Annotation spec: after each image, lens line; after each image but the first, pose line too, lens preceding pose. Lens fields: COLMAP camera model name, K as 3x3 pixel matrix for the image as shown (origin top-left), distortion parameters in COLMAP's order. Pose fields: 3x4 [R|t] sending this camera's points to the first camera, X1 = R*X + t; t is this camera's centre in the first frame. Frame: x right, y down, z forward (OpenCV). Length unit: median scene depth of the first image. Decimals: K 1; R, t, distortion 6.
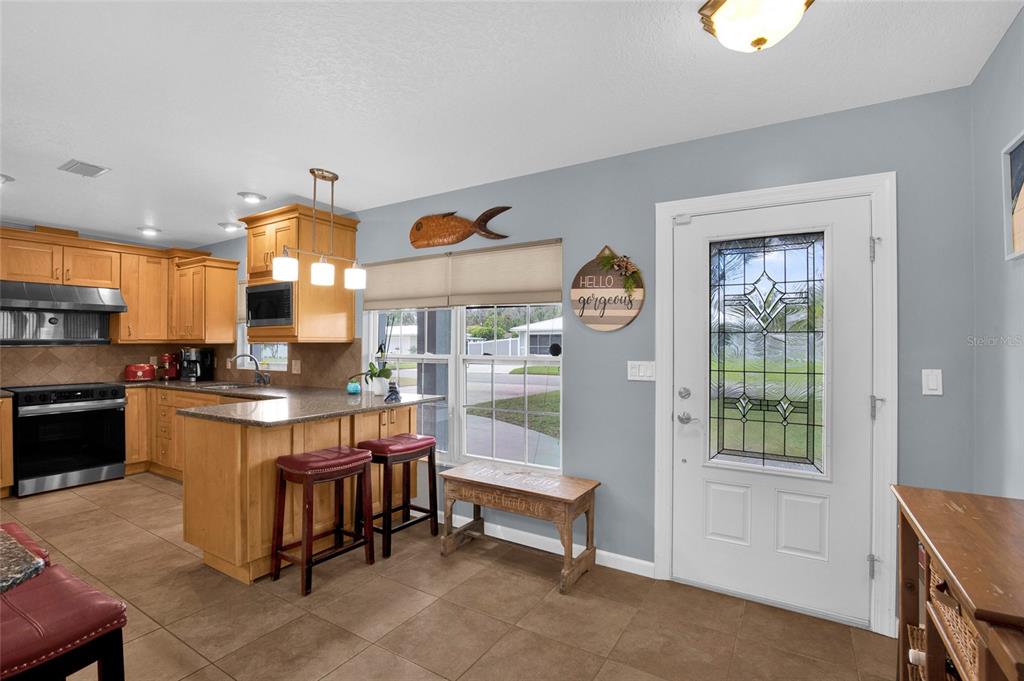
lens RADIAL K [[467.2, 0, 513.6], [0, 467.2, 338.0], [0, 0, 1]] dist [-0.043669, 0.012348]
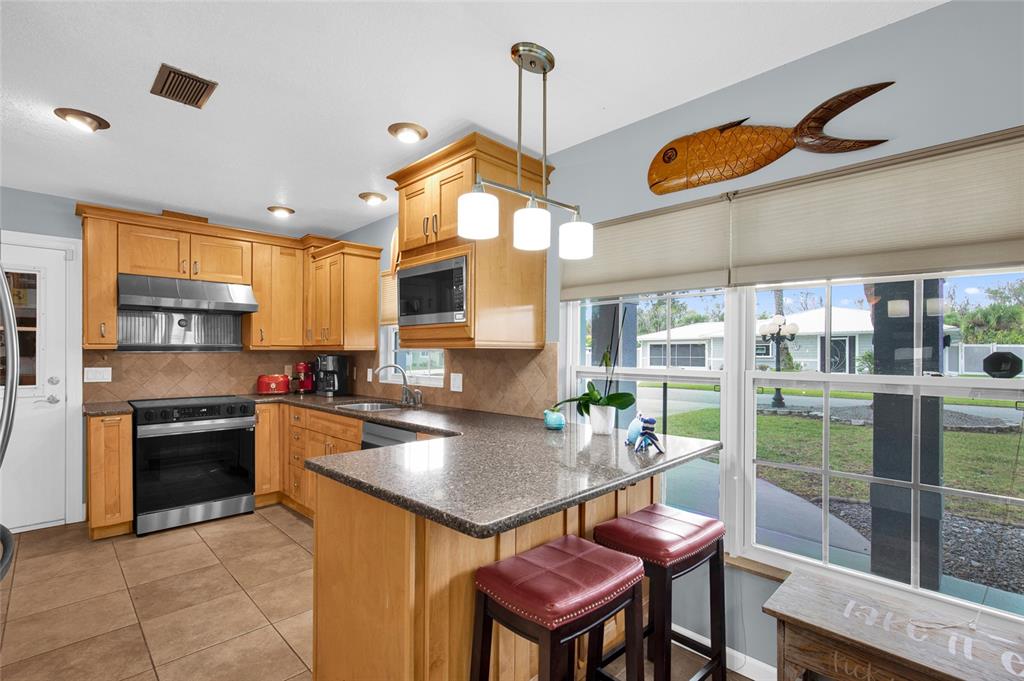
lens RADIAL K [[467.8, 0, 510.7], [0, 467.8, 351.0], [0, 0, 1]] dist [-0.003815, 0.000103]
pose [[0.970965, 0.005456, -0.239161, -0.235272], [-0.003760, 0.999964, 0.007547, 0.007381], [0.239193, -0.006429, 0.970951, 0.336935]]
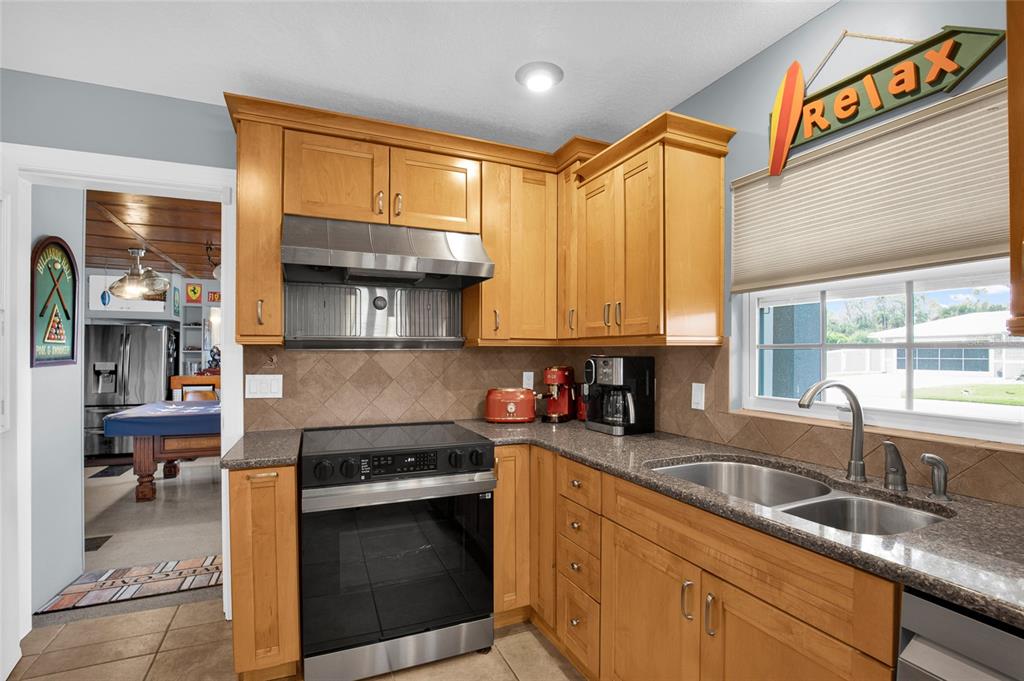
lens RADIAL K [[471.5, 0, 513.7], [0, 471.5, 346.4], [0, 0, 1]] dist [-0.028208, 0.001184]
pose [[0.825585, -0.001743, -0.564275, -0.677898], [0.001226, 0.999998, -0.001296, 0.016314], [0.564276, 0.000378, 0.825586, 0.742966]]
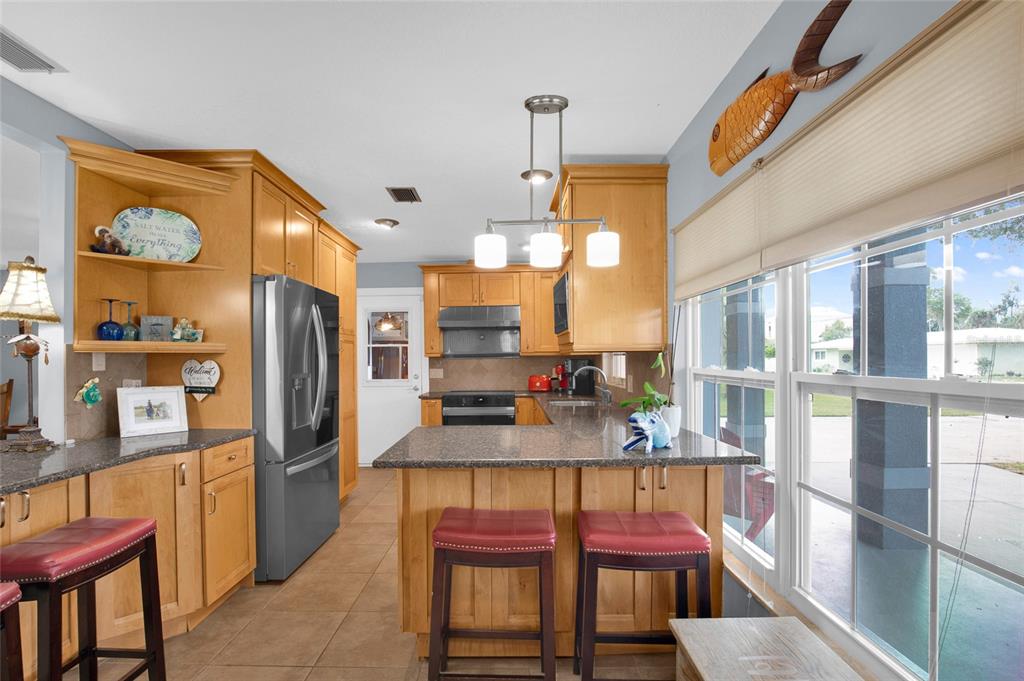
lens RADIAL K [[484.7, 0, 512.3], [0, 484.7, 358.1], [0, 0, 1]] dist [-0.001110, -0.000061]
pose [[0.526490, -0.003399, -0.850174, 0.135165], [0.017685, 0.999819, 0.006954, 0.011148], [0.849997, -0.018696, 0.526455, 0.459293]]
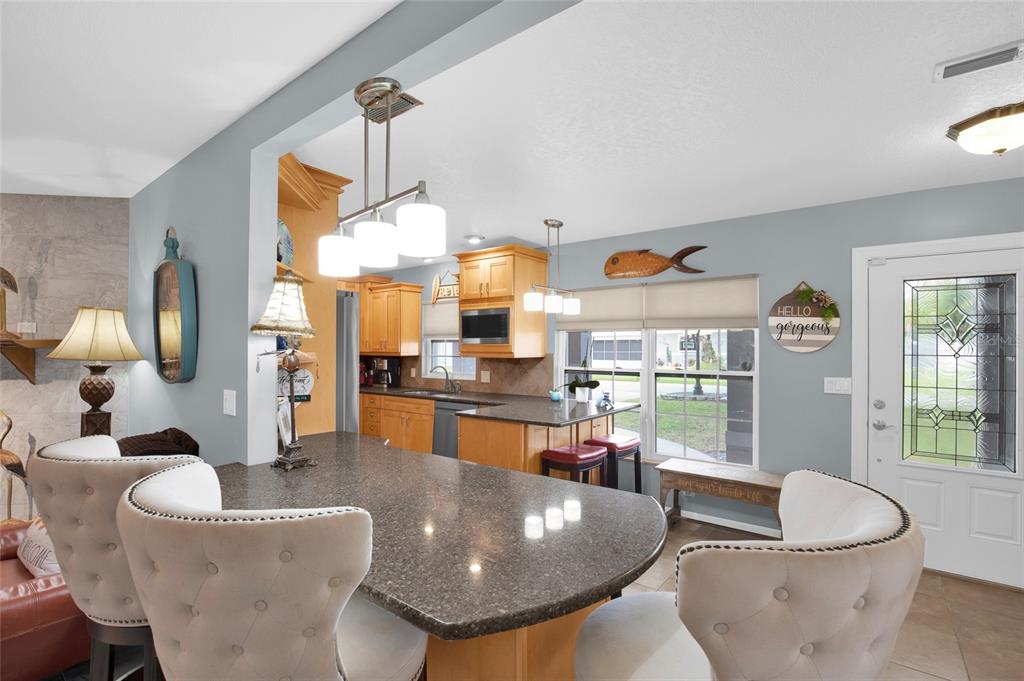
lens RADIAL K [[471.5, 0, 513.7], [0, 471.5, 346.4], [0, 0, 1]] dist [-0.028208, 0.001184]
pose [[0.993307, 0.001625, -0.115490, -0.295069], [-0.000523, 0.999954, 0.009578, -0.029788], [0.115500, -0.009454, 0.993262, -0.207615]]
